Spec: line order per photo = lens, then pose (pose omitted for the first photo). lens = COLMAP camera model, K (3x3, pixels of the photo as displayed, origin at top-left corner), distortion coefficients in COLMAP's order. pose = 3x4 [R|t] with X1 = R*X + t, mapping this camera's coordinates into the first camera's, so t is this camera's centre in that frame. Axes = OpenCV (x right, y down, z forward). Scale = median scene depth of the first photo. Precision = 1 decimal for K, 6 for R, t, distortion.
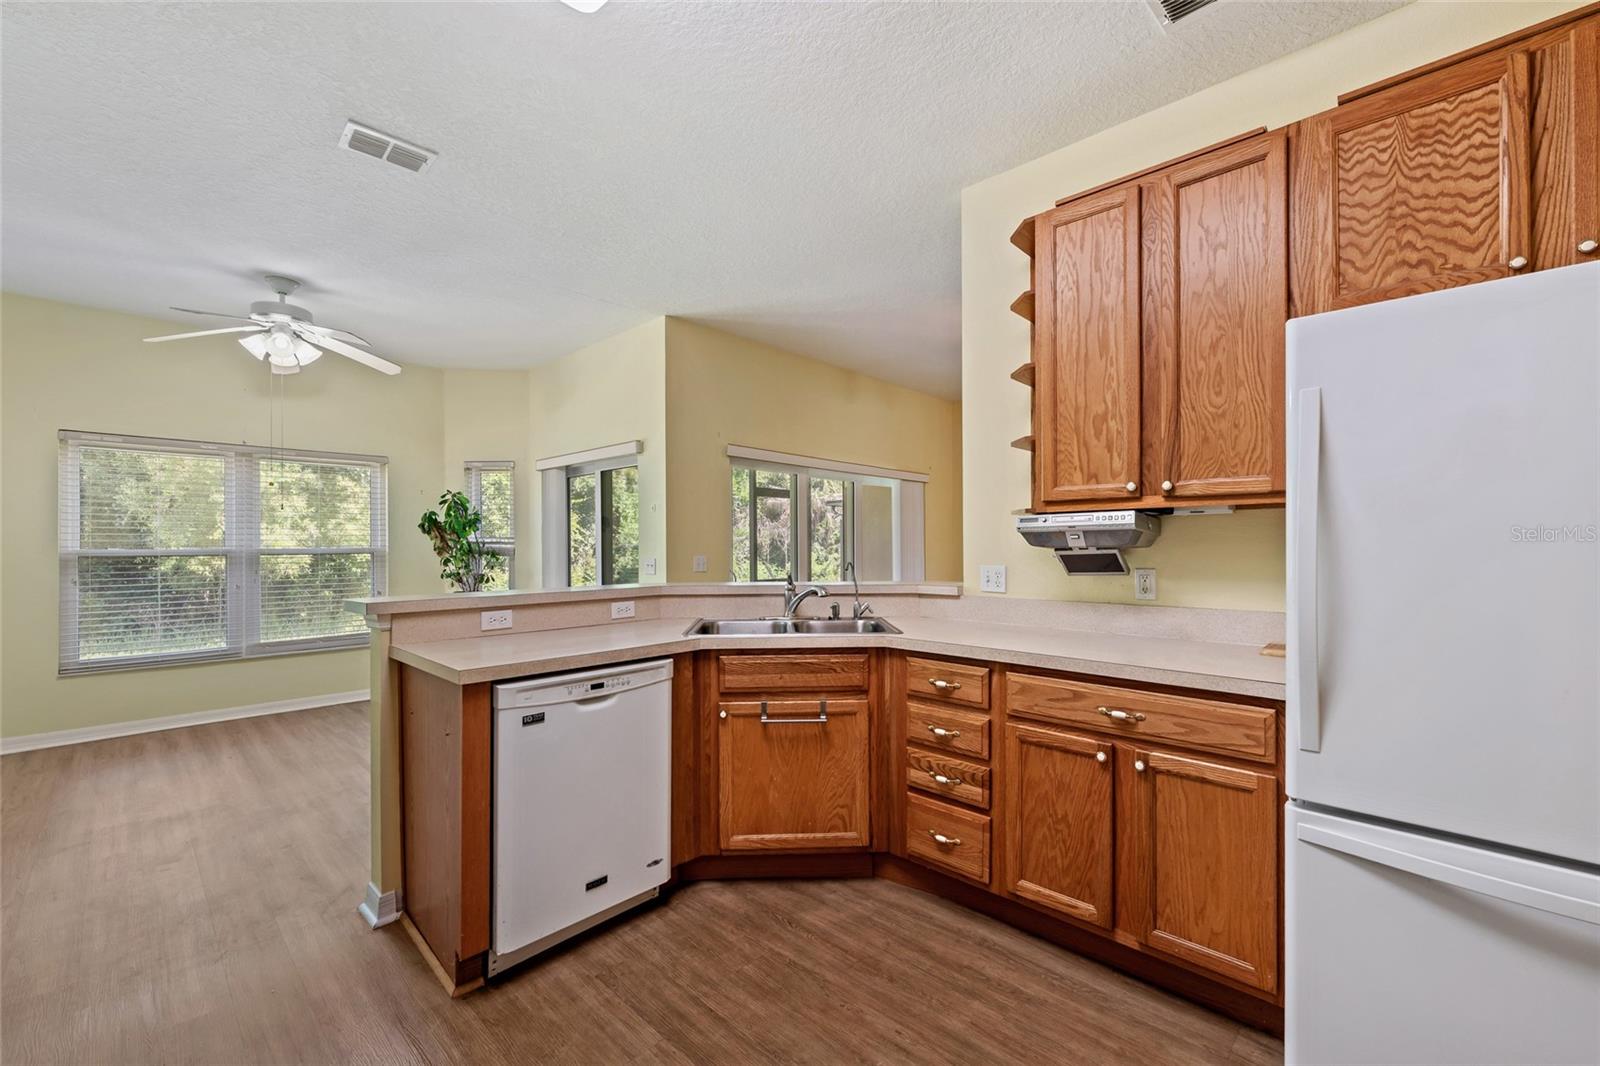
lens RADIAL K [[655.3, 0, 799.5], [0, 655.3, 544.8], [0, 0, 1]] dist [-0.000343, -0.000089]
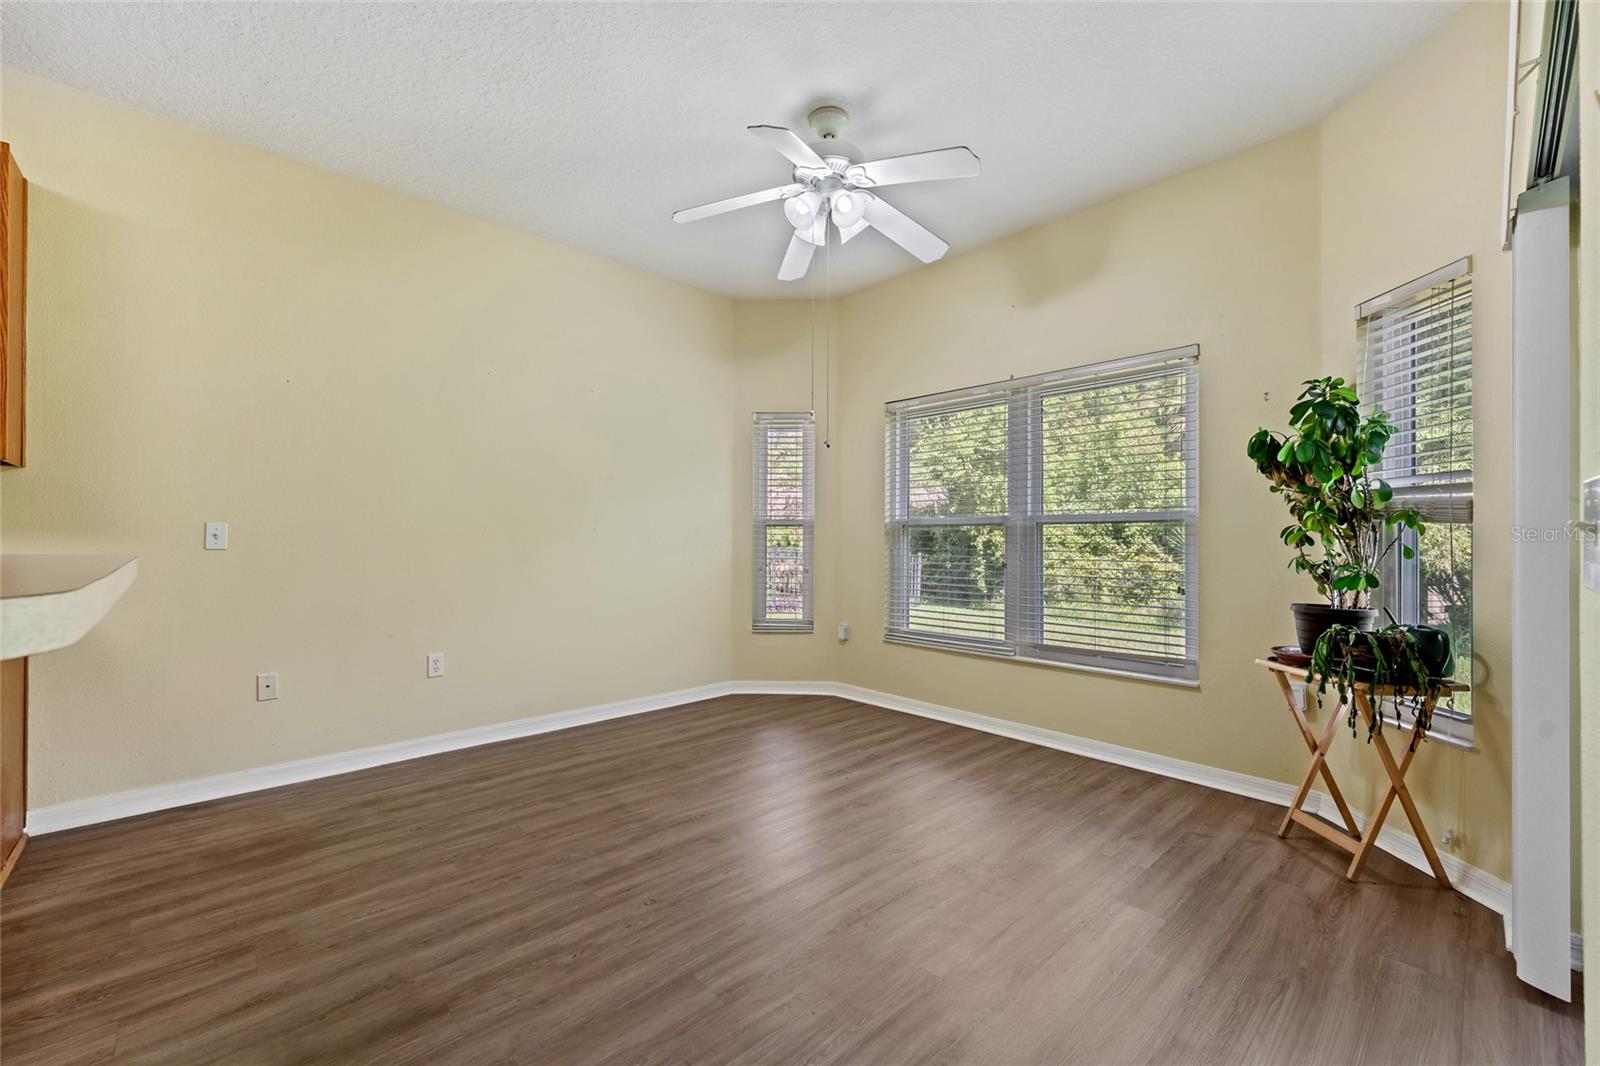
lens RADIAL K [[652.5, 0, 800.0], [0, 652.5, 533.0], [0, 0, 1]] dist [-0.000073, -0.000064]
pose [[-0.046278, -0.005310, -0.998915, -0.155866], [-0.003856, 0.999979, -0.005137, 0.064626], [0.998921, 0.003614, -0.046297, 1.611654]]
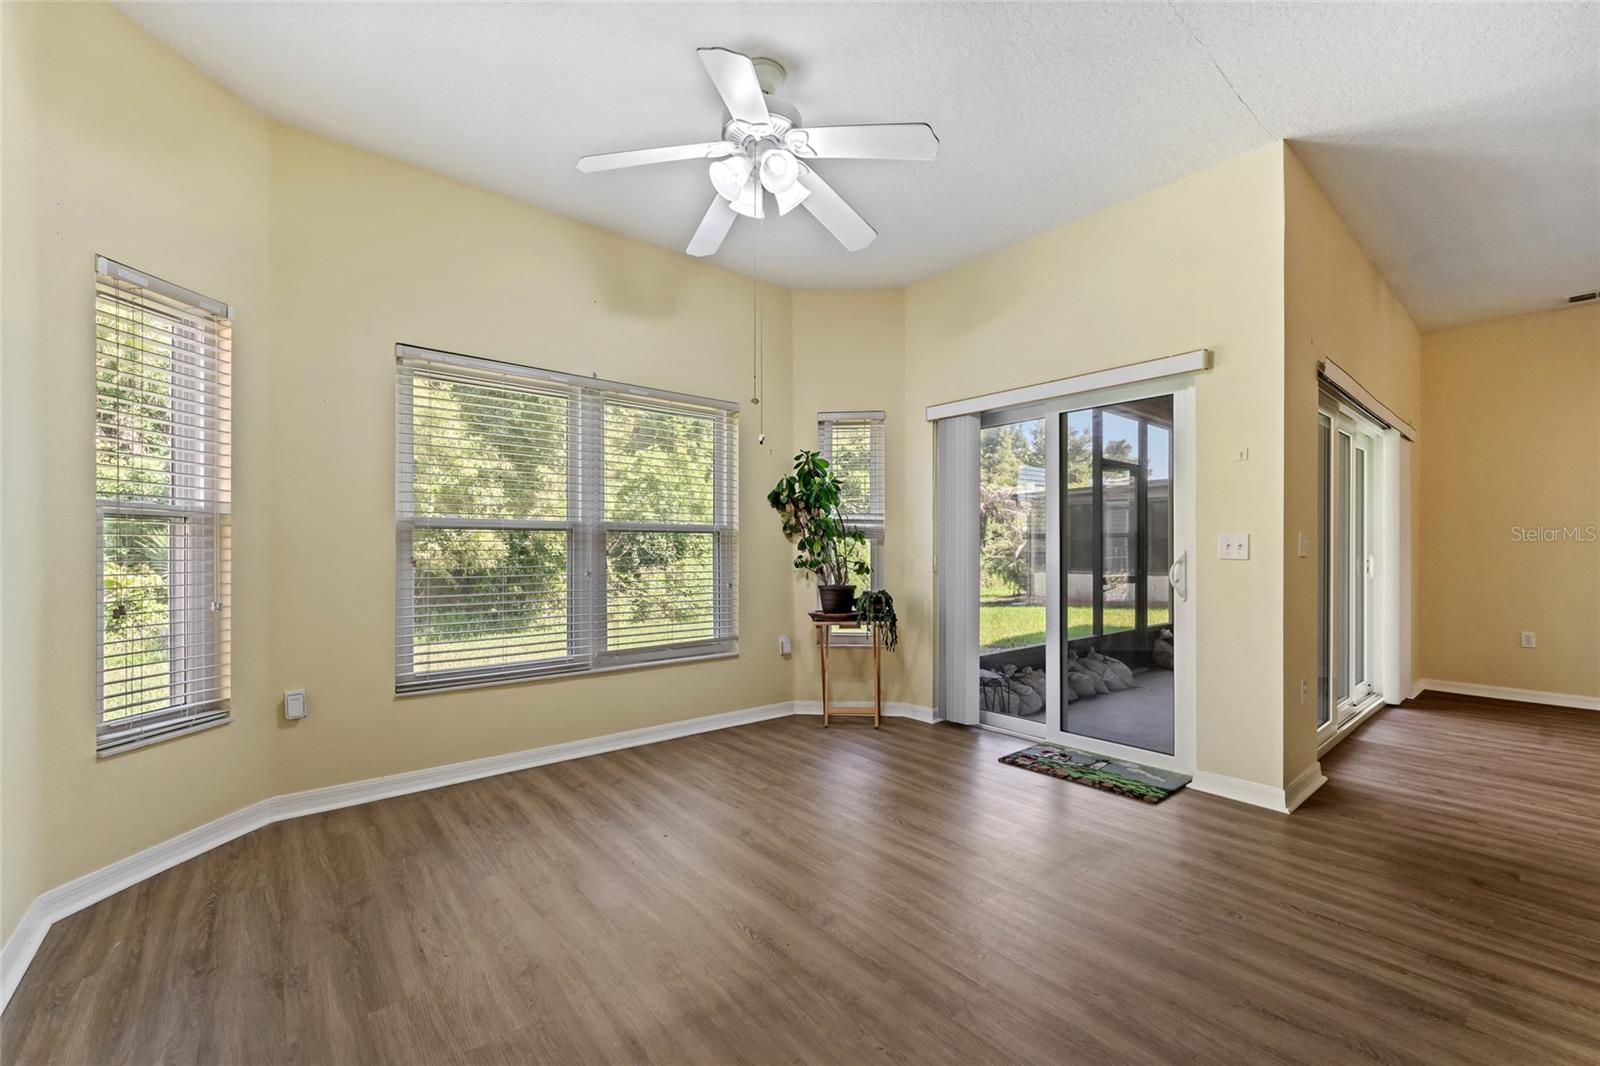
lens RADIAL K [[646.6, 0, 804.7], [0, 646.6, 555.7], [0, 0, 1]] dist [0.000179, -0.000067]
pose [[0.993737, 0.006219, -0.111571, -1.095614], [-0.005038, 0.999928, 0.010862, 0.071712], [0.111631, -0.010232, 0.993697, 0.640183]]
